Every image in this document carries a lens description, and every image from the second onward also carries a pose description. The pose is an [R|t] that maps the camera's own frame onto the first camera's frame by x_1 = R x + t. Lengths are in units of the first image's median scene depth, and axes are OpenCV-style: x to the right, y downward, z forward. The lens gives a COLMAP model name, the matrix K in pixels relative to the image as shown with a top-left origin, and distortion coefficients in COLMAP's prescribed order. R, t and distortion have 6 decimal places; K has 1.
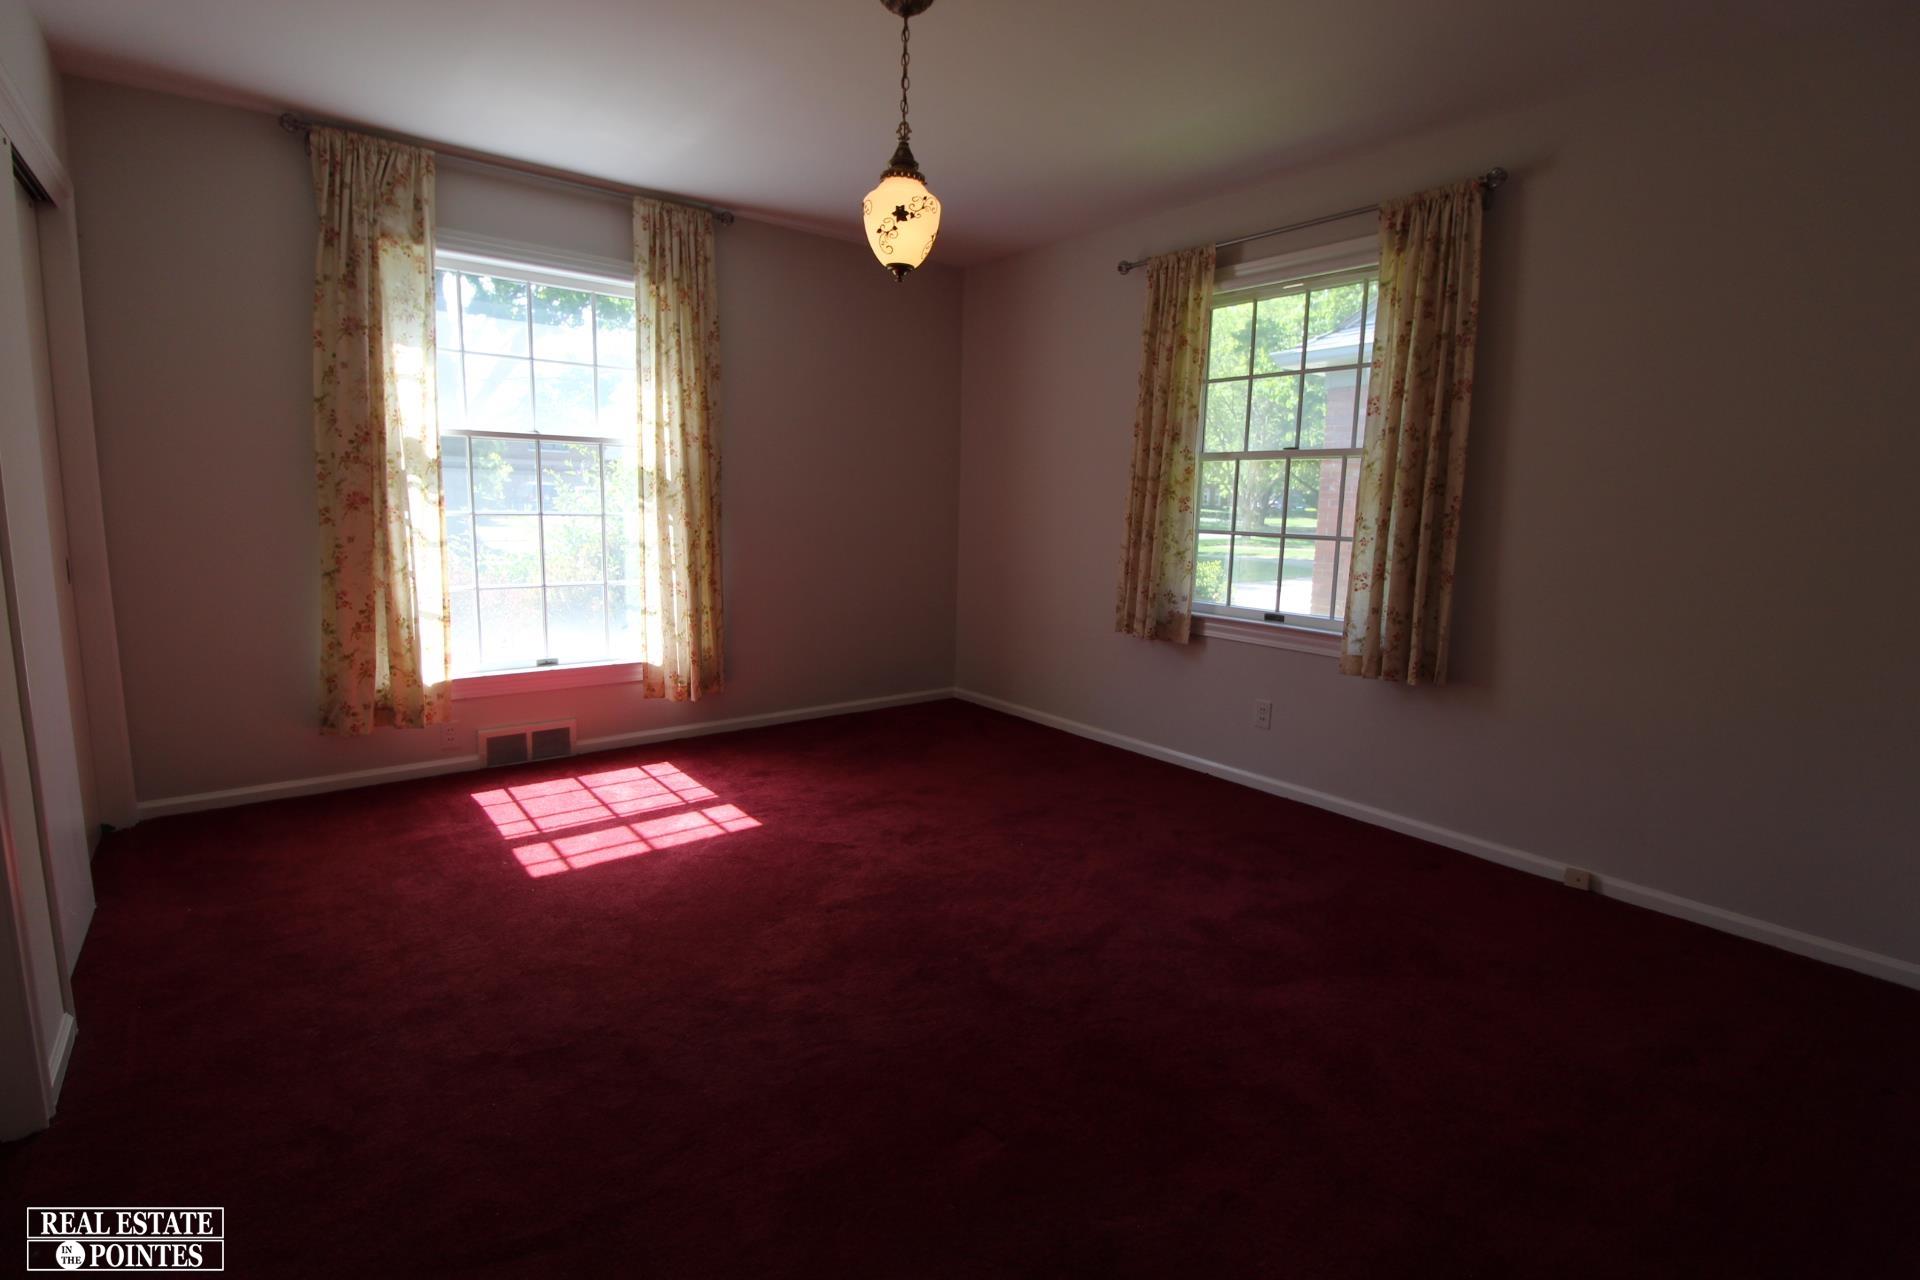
lens RADIAL K [[893.0, 0, 957.1], [0, 893.0, 636.3], [0, 0, 1]] dist [-0.007806, -0.008697]
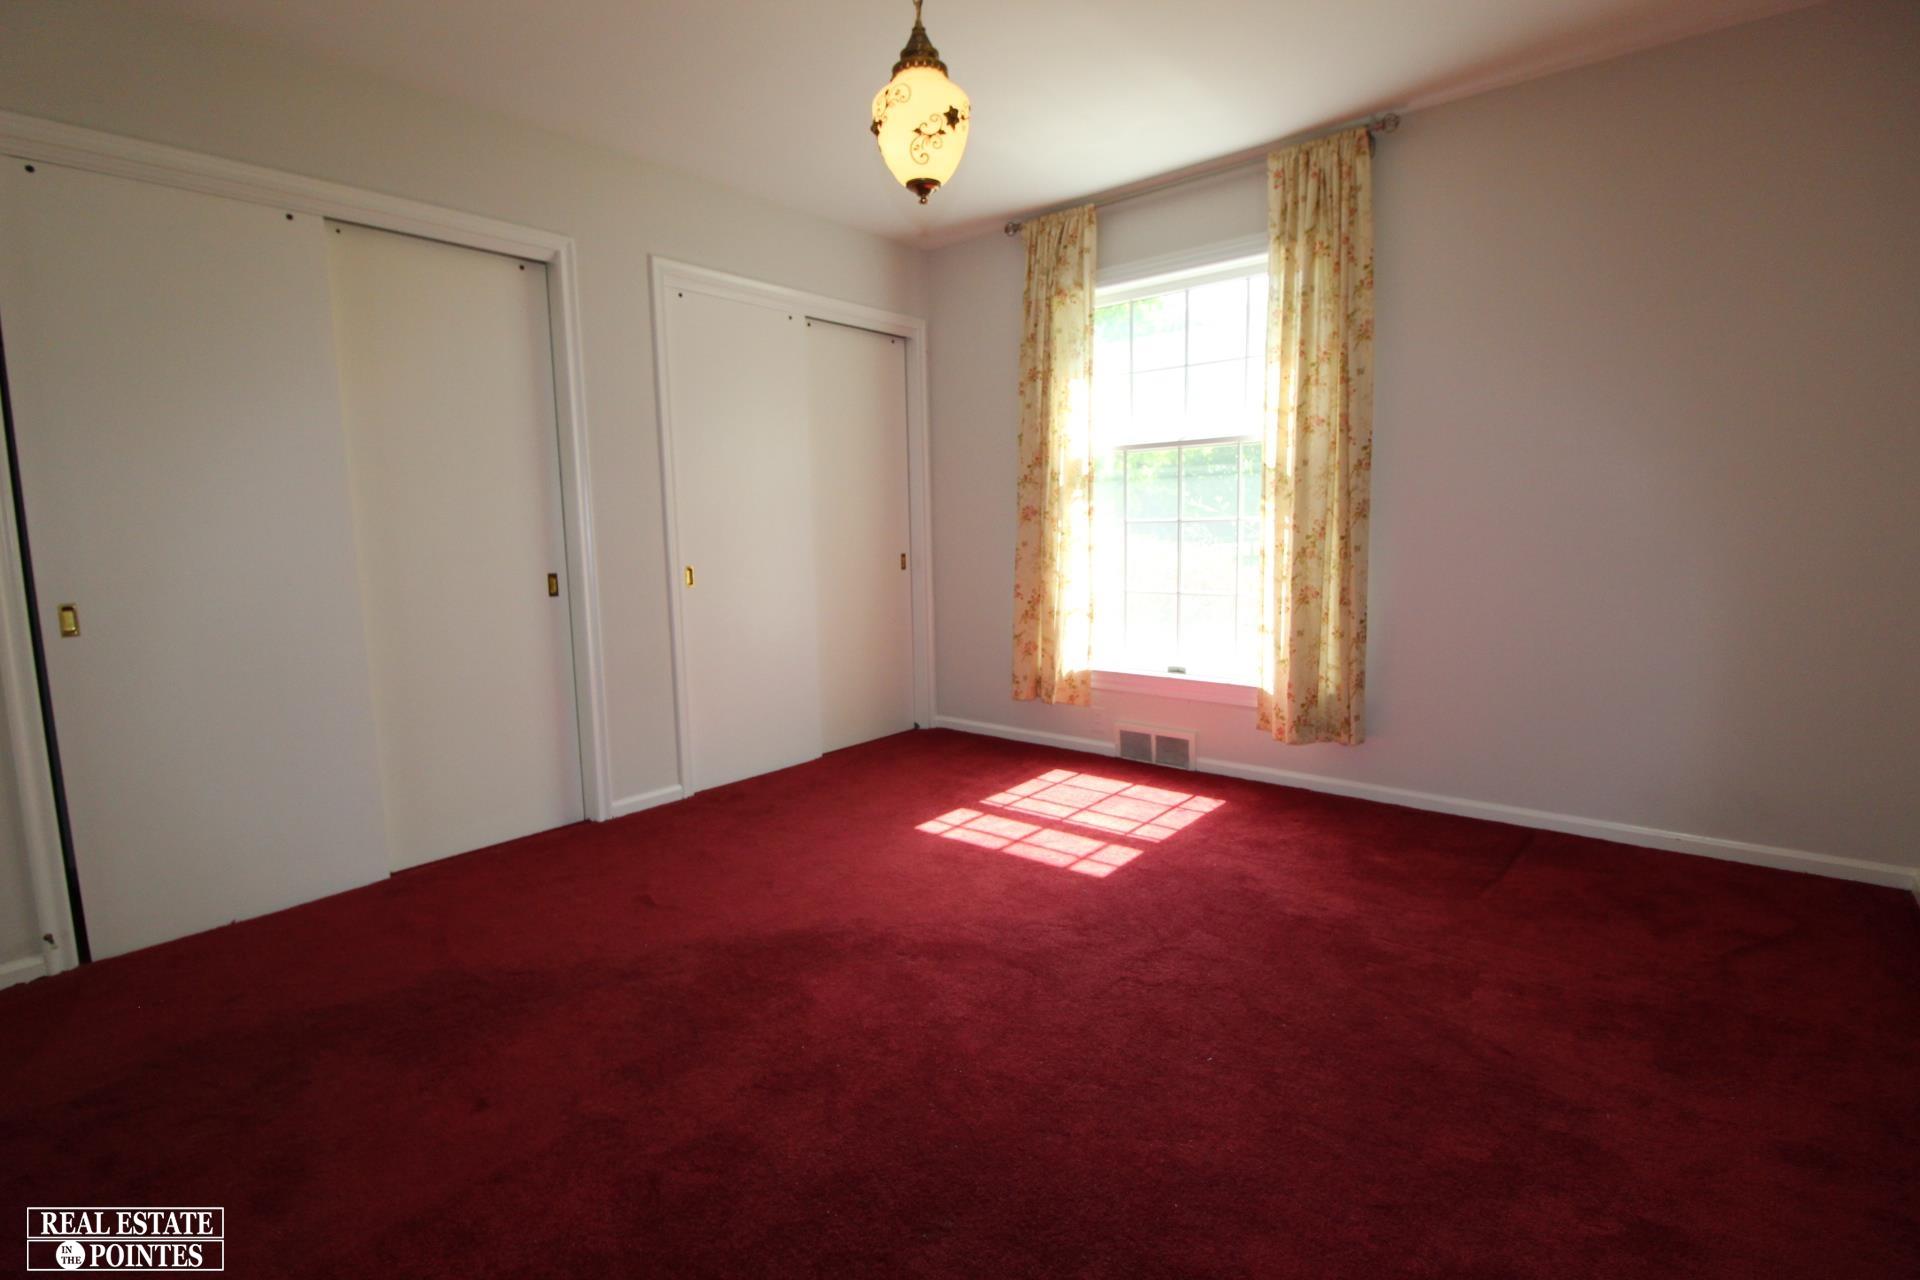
lens RADIAL K [[893.0, 0, 956.9], [0, 893.0, 639.0], [0, 0, 1]] dist [-0.007806, -0.008697]
pose [[0.192922, 0.095056, -0.976599, 0.509116], [-0.124549, 0.989618, 0.071719, -0.050496], [0.973277, 0.107798, 0.202758, 0.613813]]
